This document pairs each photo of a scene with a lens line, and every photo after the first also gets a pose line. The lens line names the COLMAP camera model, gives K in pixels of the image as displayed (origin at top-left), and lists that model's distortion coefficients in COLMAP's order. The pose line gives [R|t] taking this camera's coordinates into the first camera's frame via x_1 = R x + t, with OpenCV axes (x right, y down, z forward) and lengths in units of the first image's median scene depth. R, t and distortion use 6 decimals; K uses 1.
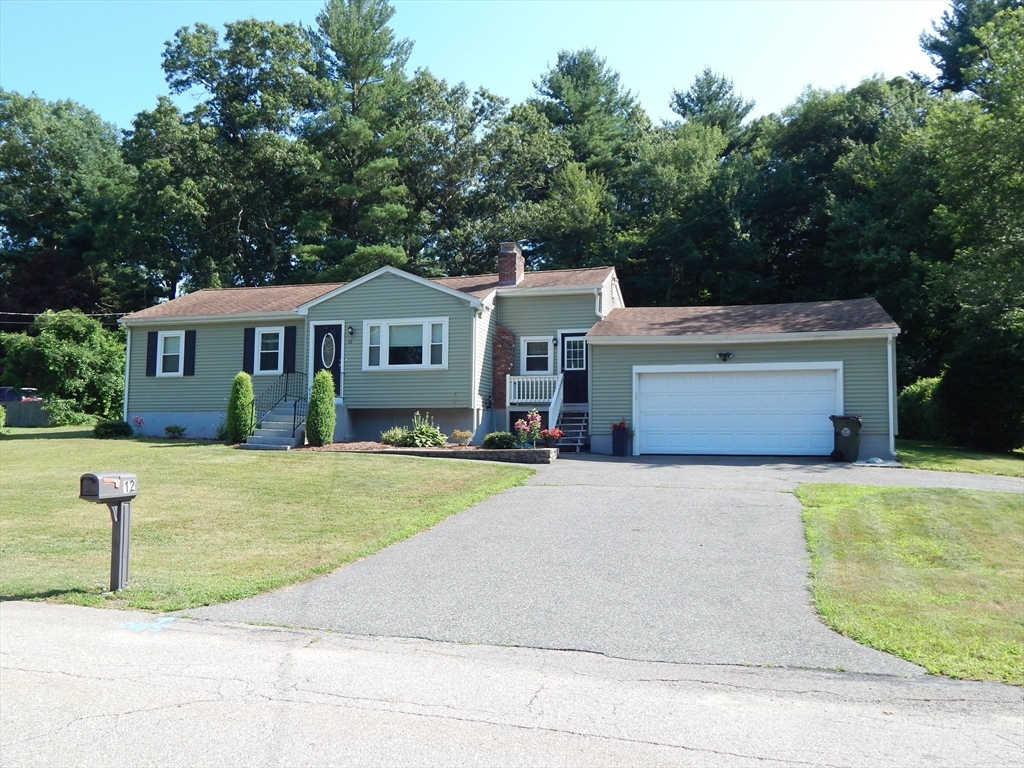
lens RADIAL K [[840.8, 0, 512.0], [0, 840.8, 384.0], [0, 0, 1]] dist [0.000252, -0.004655]
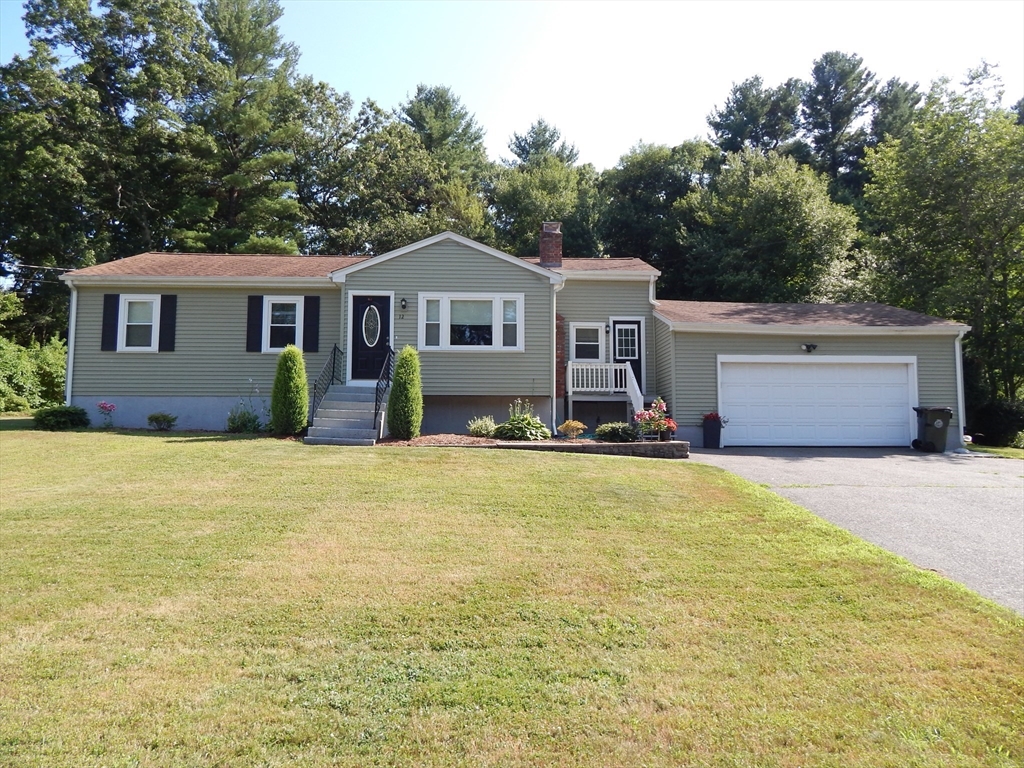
lens RADIAL K [[673.0, 0, 512.0], [0, 673.0, 384.0], [0, 0, 1]] dist [0.002761, -0.006081]
pose [[0.947988, 0.020851, 0.317622, -0.292524], [-0.020250, 0.999781, -0.005193, 0.018724], [-0.317661, -0.001509, 0.948203, 0.307162]]
